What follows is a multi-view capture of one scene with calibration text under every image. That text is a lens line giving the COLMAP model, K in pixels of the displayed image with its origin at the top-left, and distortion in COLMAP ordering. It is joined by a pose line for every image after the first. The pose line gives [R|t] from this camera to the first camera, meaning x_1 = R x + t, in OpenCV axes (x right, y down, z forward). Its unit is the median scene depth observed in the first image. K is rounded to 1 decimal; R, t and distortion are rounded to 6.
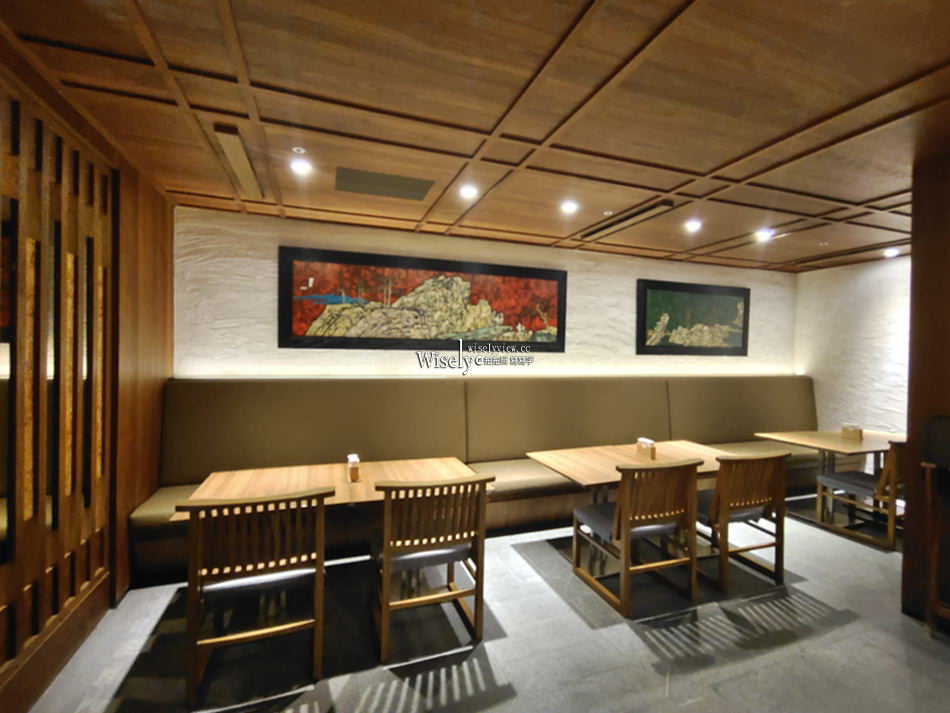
lens RADIAL K [[435.6, 0, 475.2], [0, 435.6, 346.9], [0, 0, 1]] dist [0.023618, 0.000264]
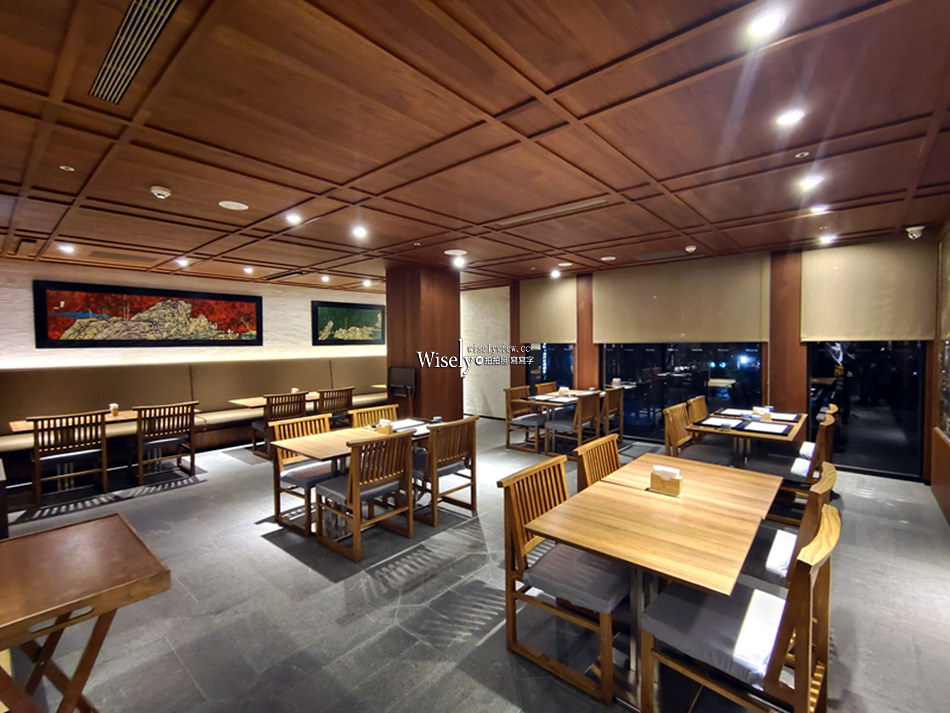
lens RADIAL K [[435.6, 0, 478.9], [0, 435.6, 350.3], [0, 0, 1]] dist [0.023618, 0.000264]
pose [[0.843489, -0.039655, 0.535681, 0.006617], [0.029781, 0.999190, 0.027074, 0.010071], [-0.536321, -0.006883, 0.843986, -0.901455]]
